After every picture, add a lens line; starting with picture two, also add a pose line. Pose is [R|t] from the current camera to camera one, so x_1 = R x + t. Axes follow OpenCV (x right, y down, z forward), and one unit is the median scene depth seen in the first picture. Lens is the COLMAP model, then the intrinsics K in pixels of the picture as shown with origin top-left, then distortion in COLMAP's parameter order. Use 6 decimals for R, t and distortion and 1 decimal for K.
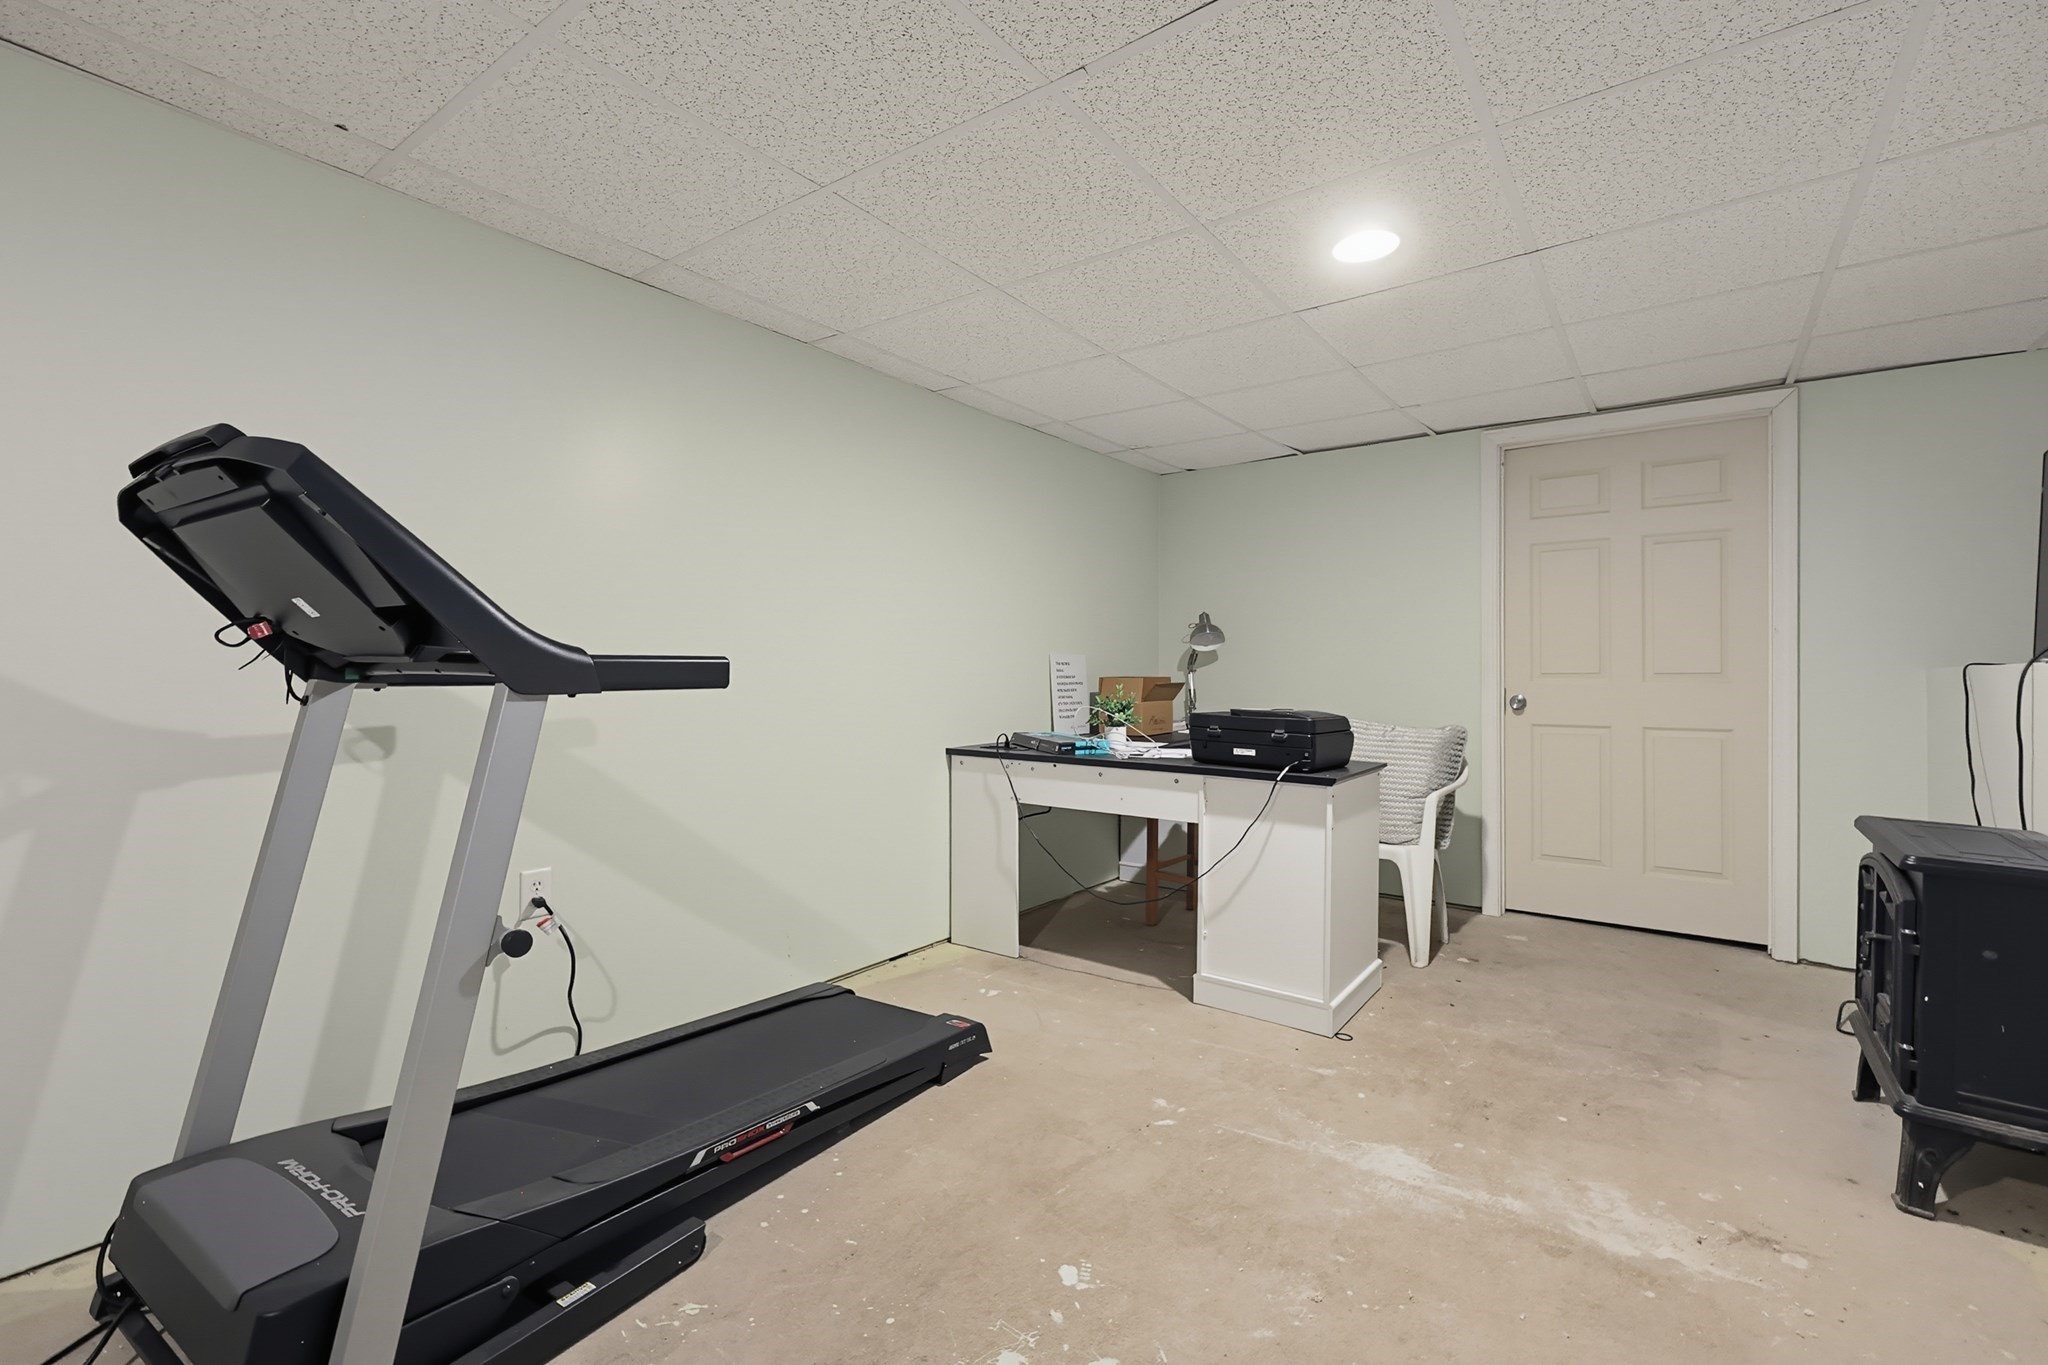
lens RADIAL K [[881.0, 0, 1019.2], [0, 881.0, 671.3], [0, 0, 1]] dist [-0.002490, 0.000377]
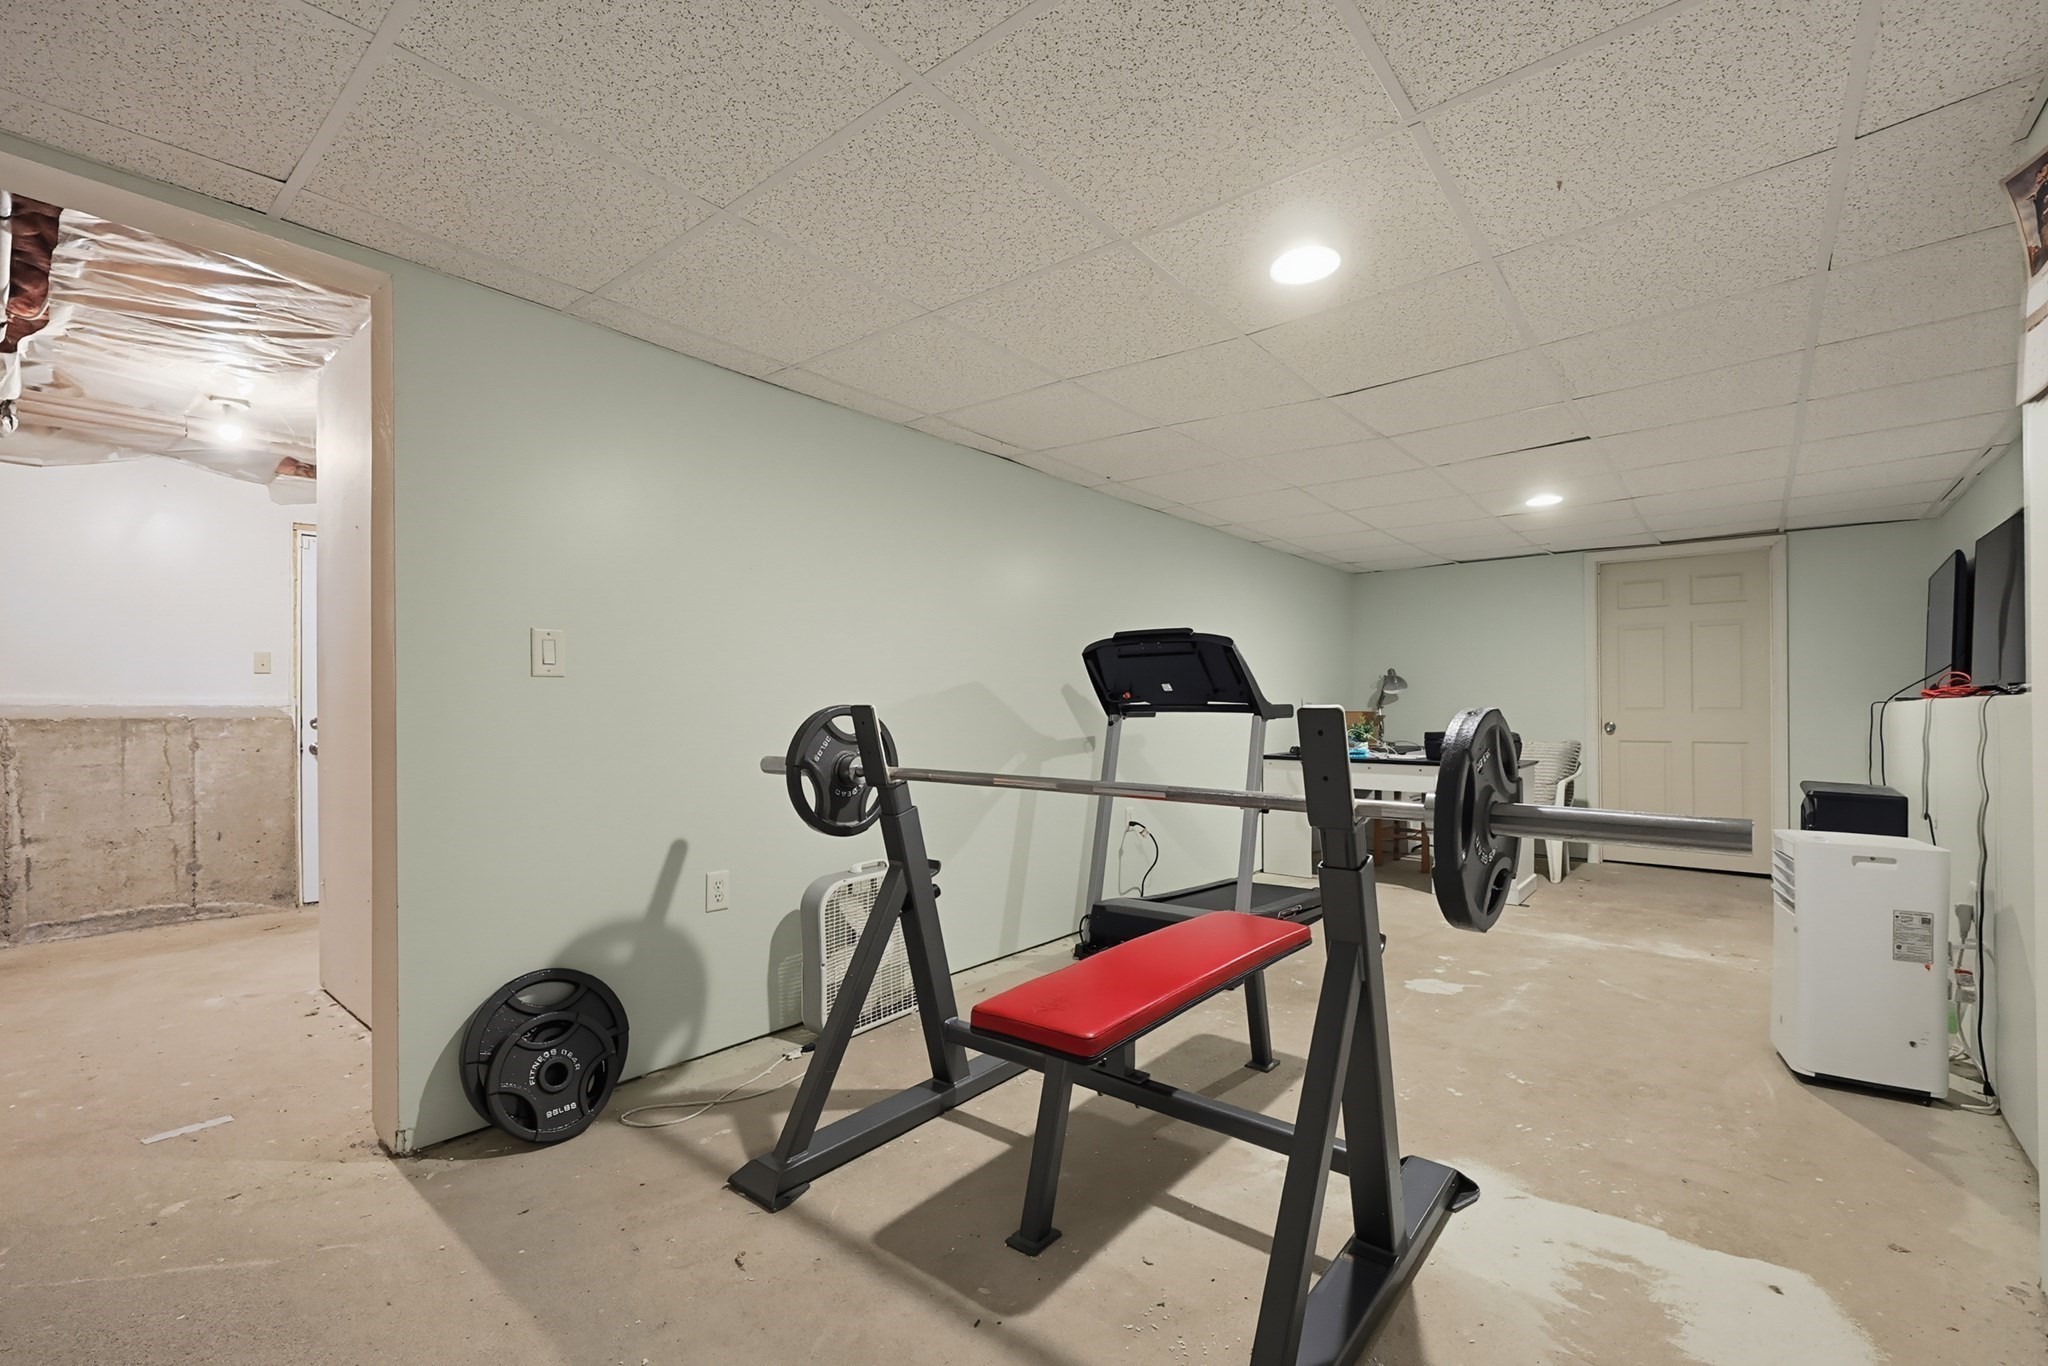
lens RADIAL K [[881.0, 0, 1028.2], [0, 881.0, 702.5], [0, 0, 1]] dist [-0.002490, 0.000377]
pose [[0.999164, -0.005720, -0.040488, -0.451343], [0.005514, 0.999971, -0.005206, -0.005443], [0.040517, 0.004979, 0.999166, -0.675521]]
